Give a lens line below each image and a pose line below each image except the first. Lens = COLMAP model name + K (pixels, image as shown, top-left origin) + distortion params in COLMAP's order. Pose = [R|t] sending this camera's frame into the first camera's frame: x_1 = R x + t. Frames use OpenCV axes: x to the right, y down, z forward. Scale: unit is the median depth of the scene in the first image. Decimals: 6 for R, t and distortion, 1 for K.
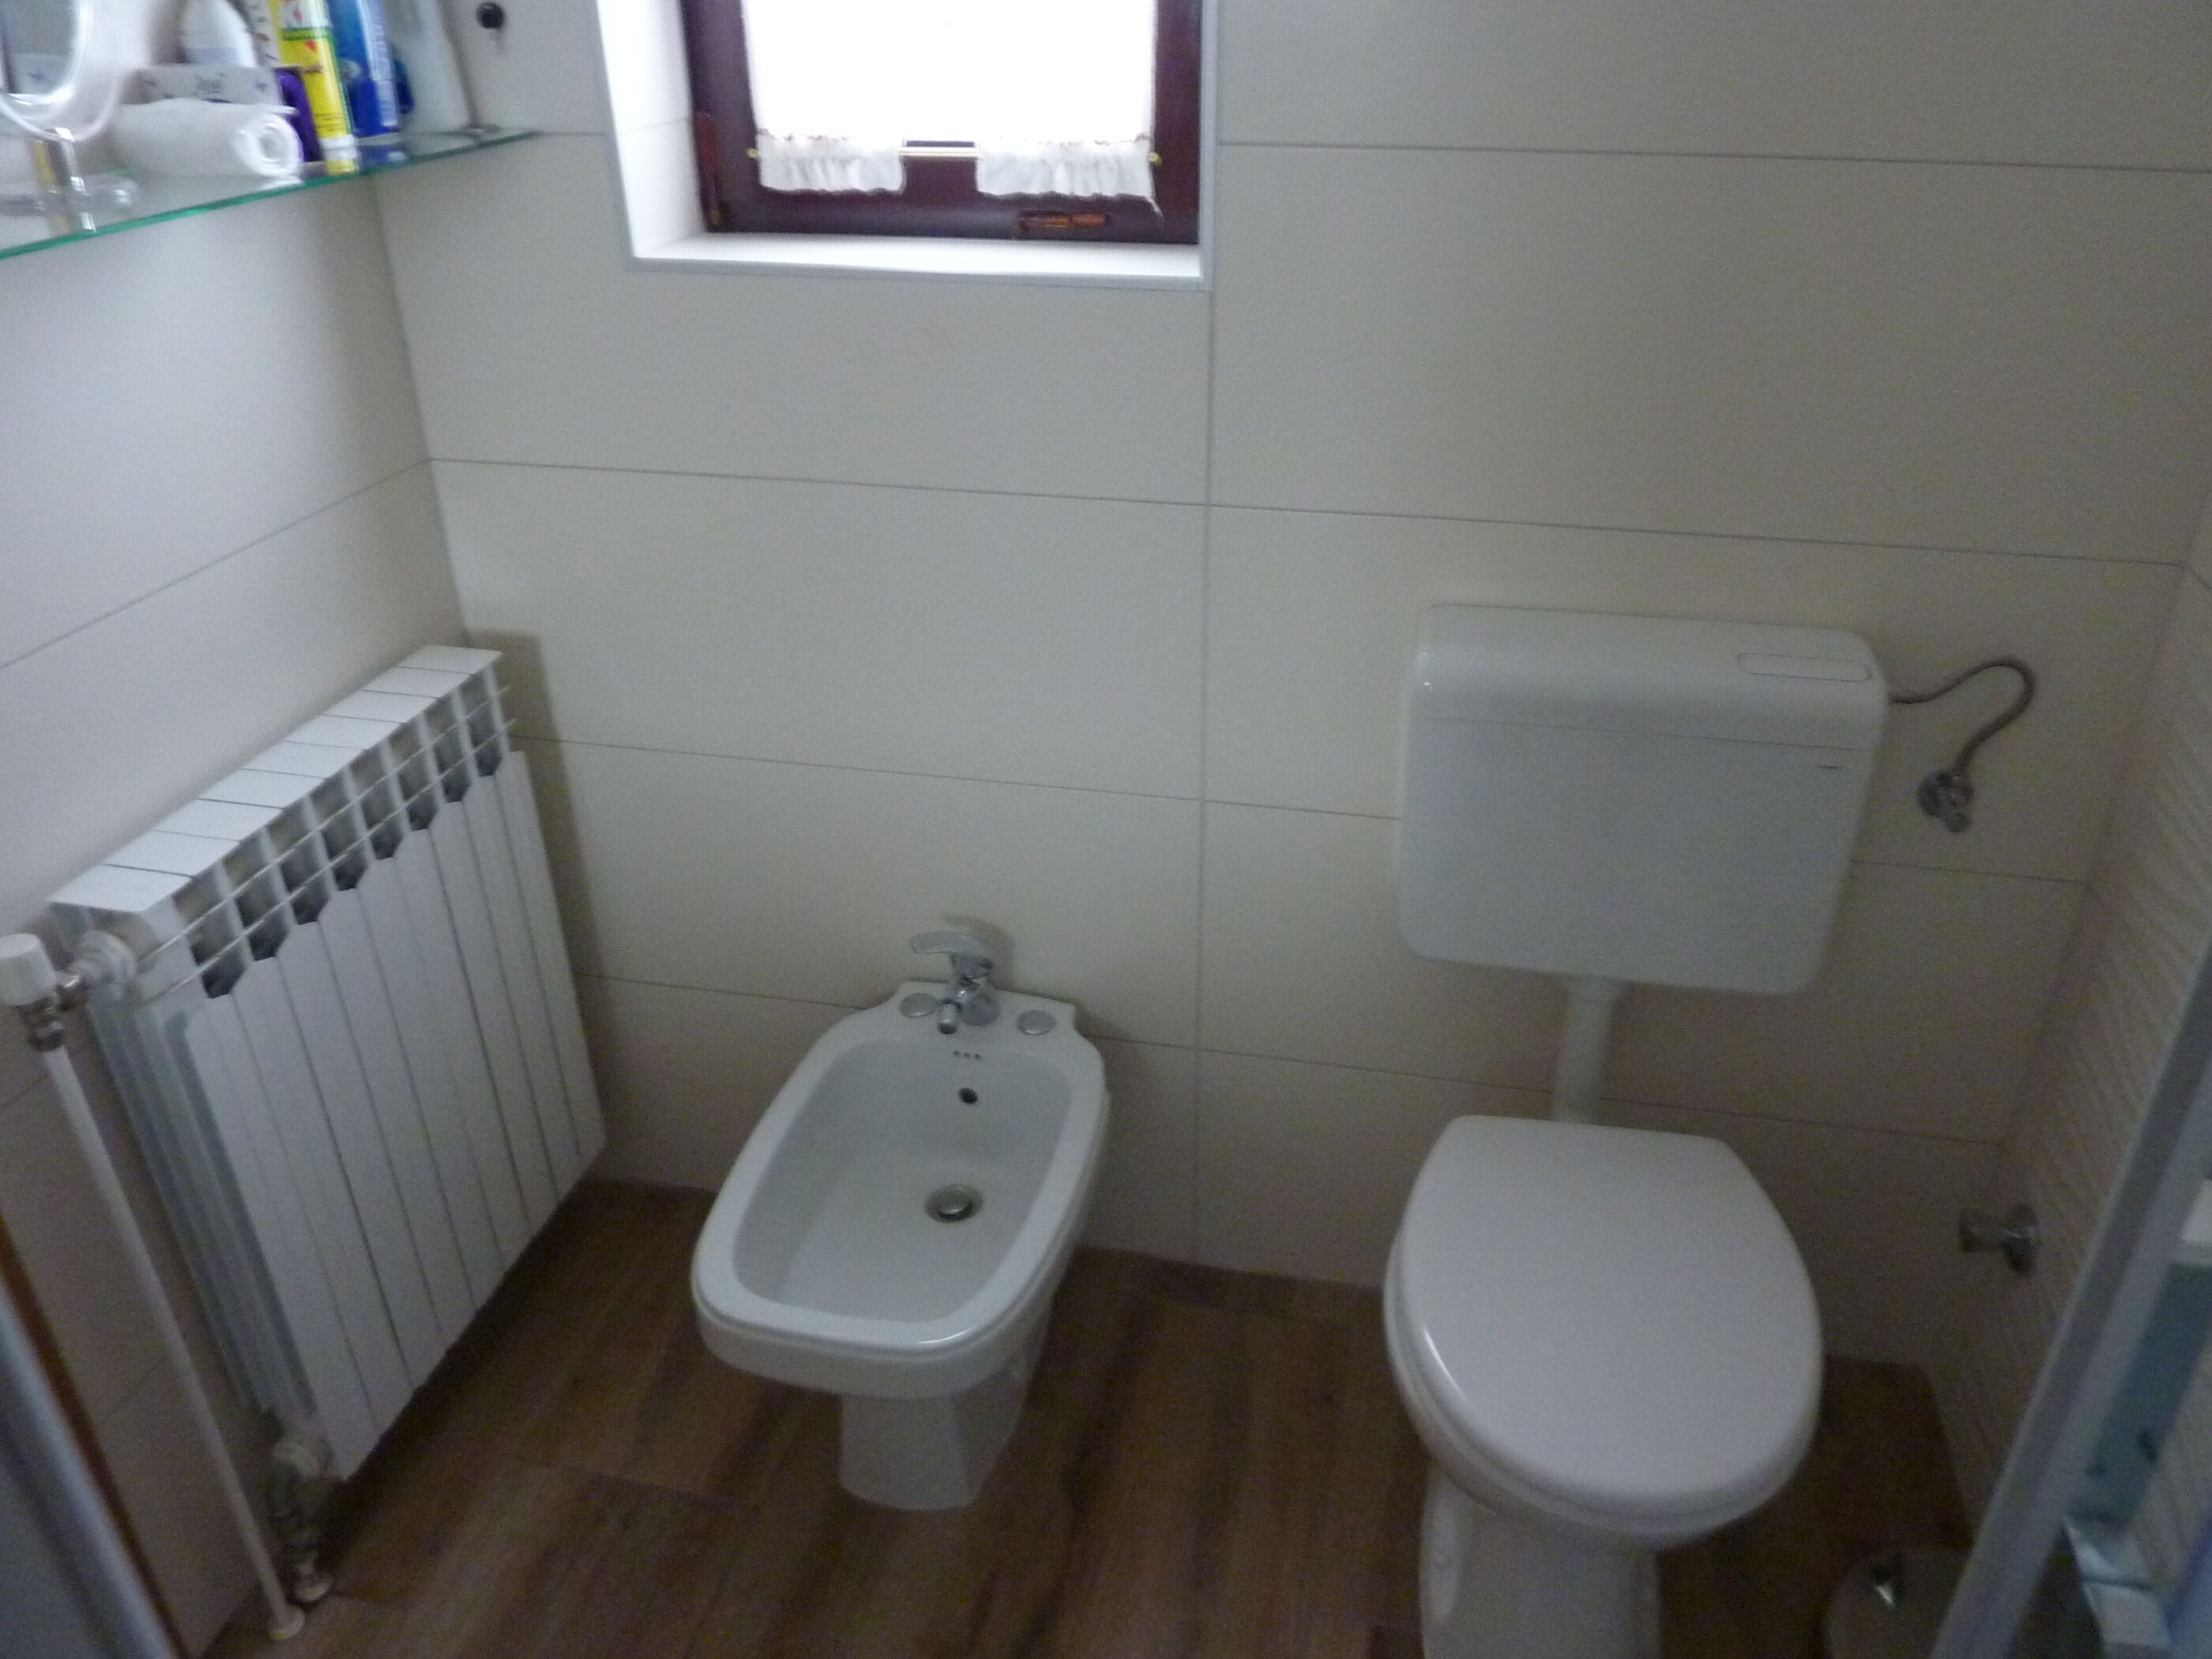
lens RADIAL K [[1643.0, 0, 1118.3], [0, 1643.0, 826.7], [0, 0, 1]] dist [-0.023500, -0.010846]
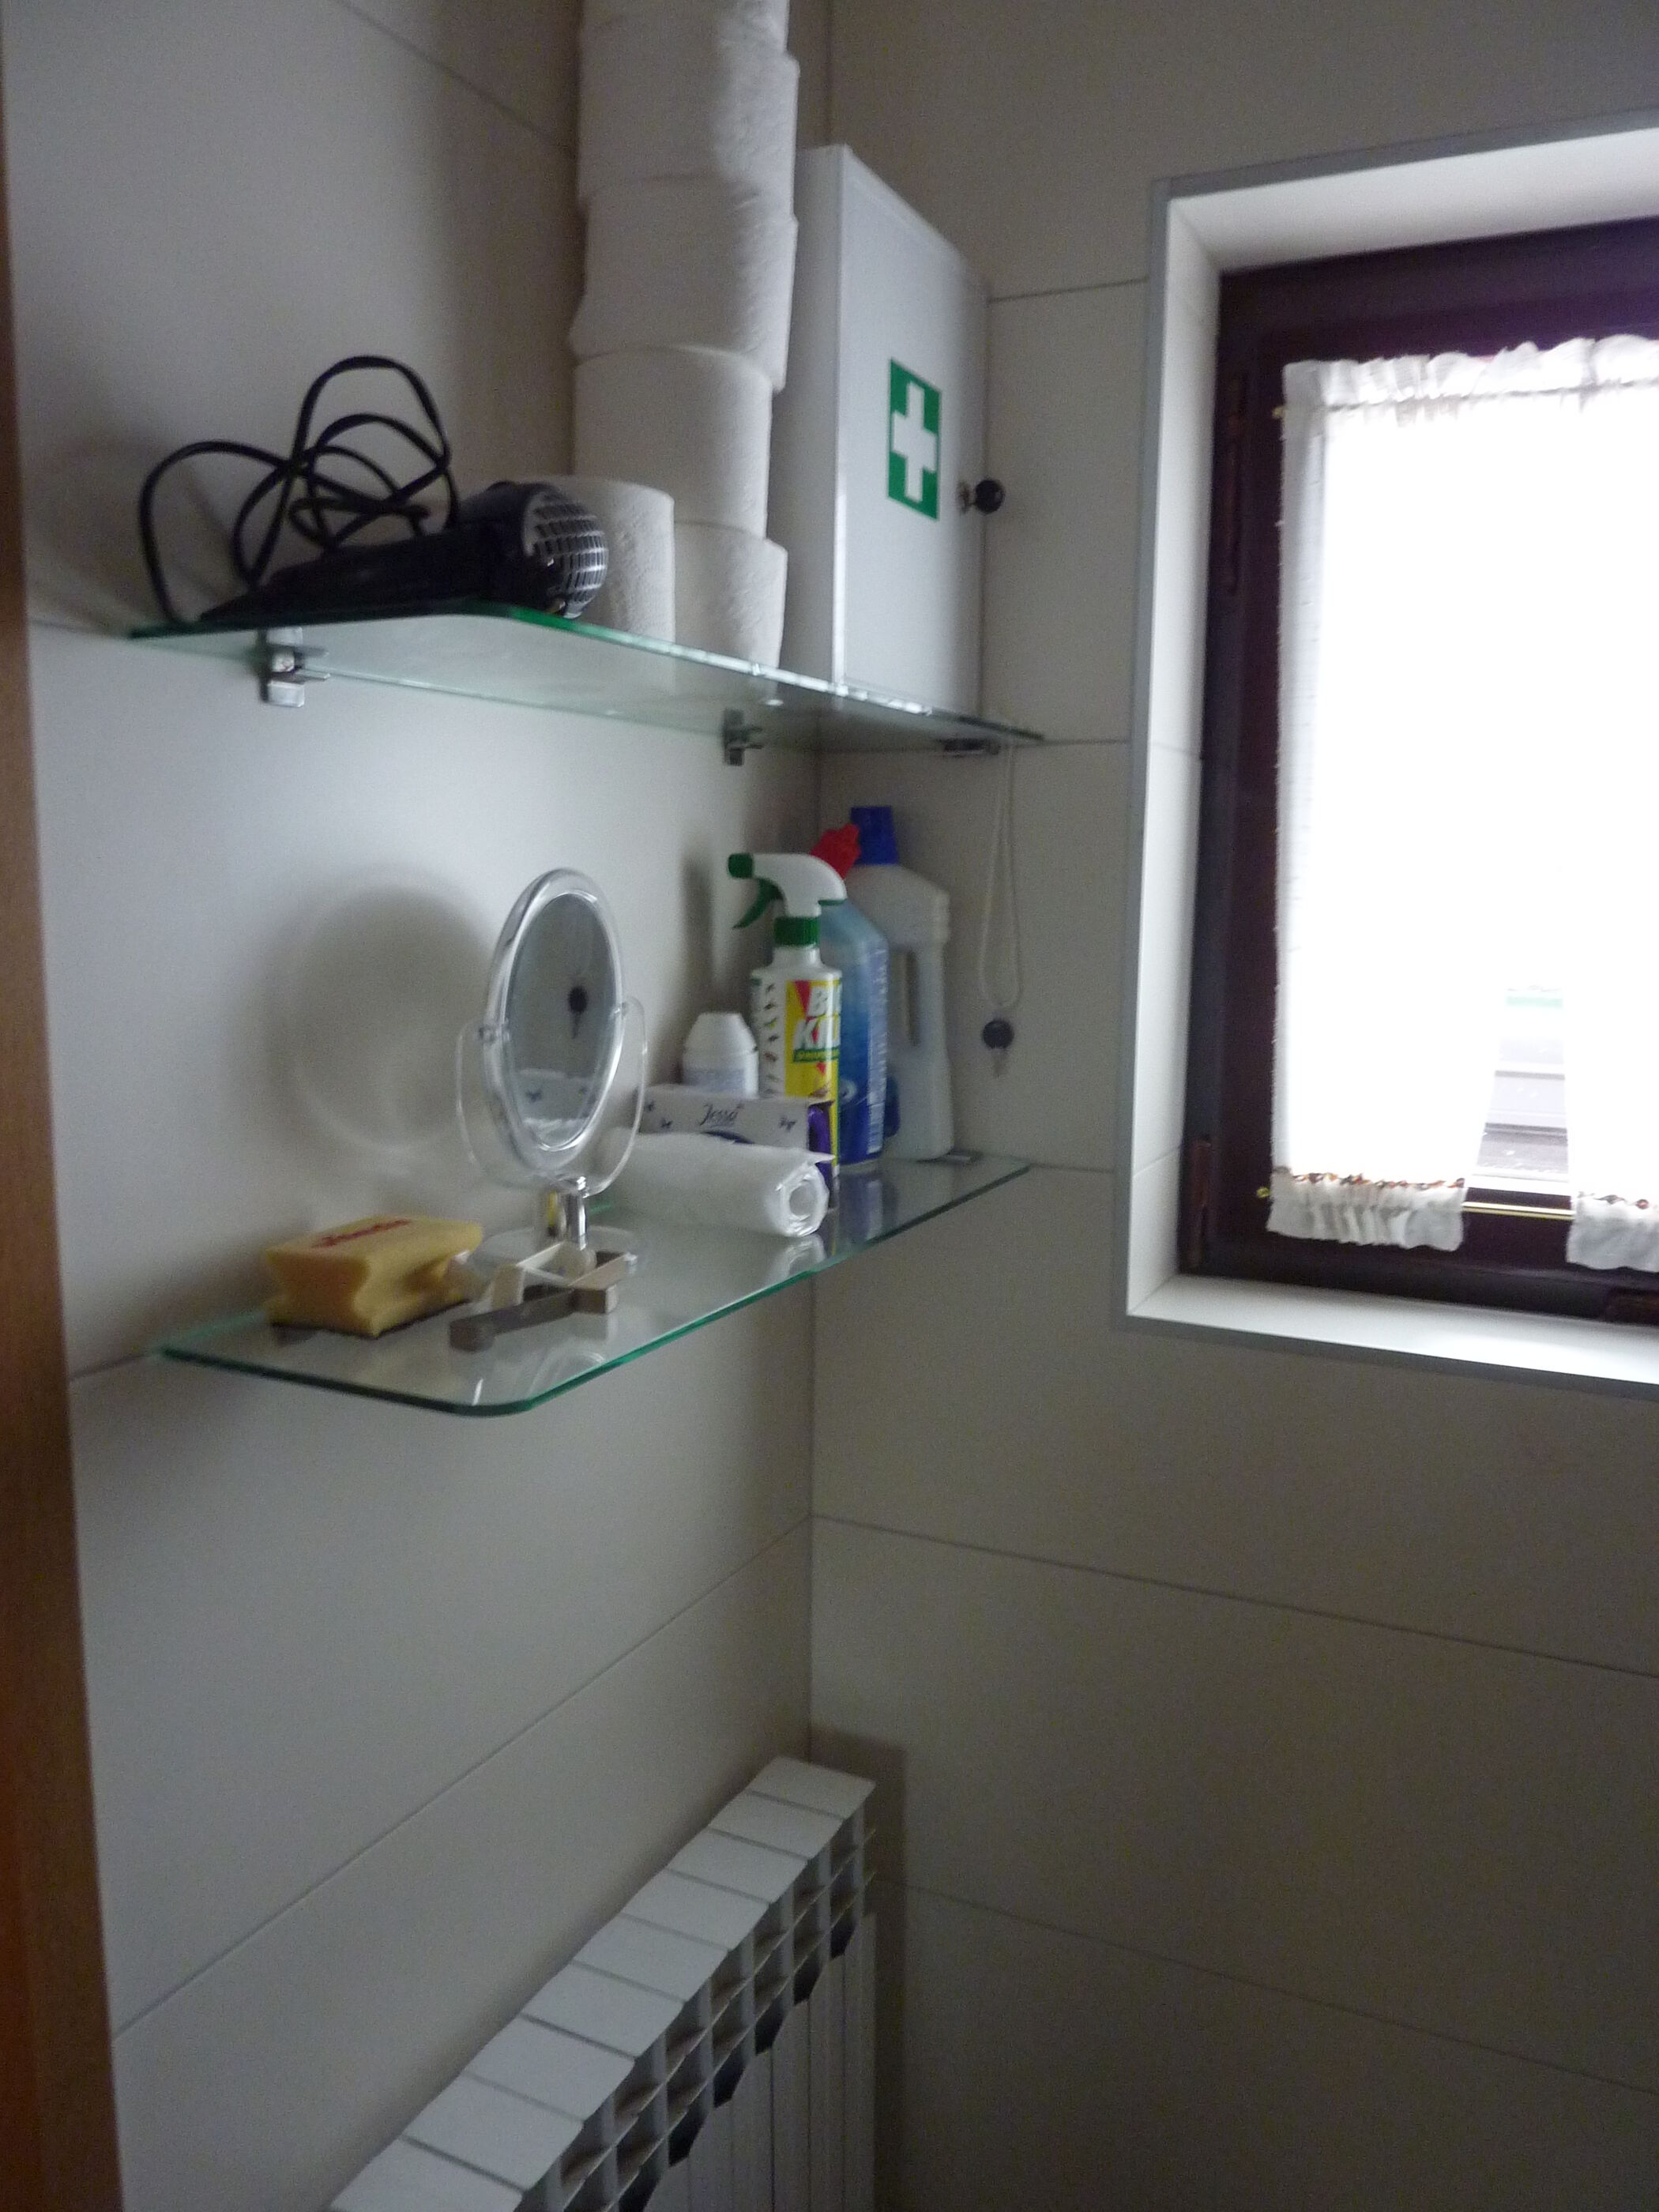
lens RADIAL K [[1643.0, 0, 828.3], [0, 1643.0, 1110.6], [0, 0, 1]] dist [-0.023500, -0.010846]
pose [[0.973600, 0.049500, -0.222831, -0.259471], [-0.124387, 0.933580, -0.336090, -0.150010], [0.191394, 0.354935, 0.915090, 0.195800]]
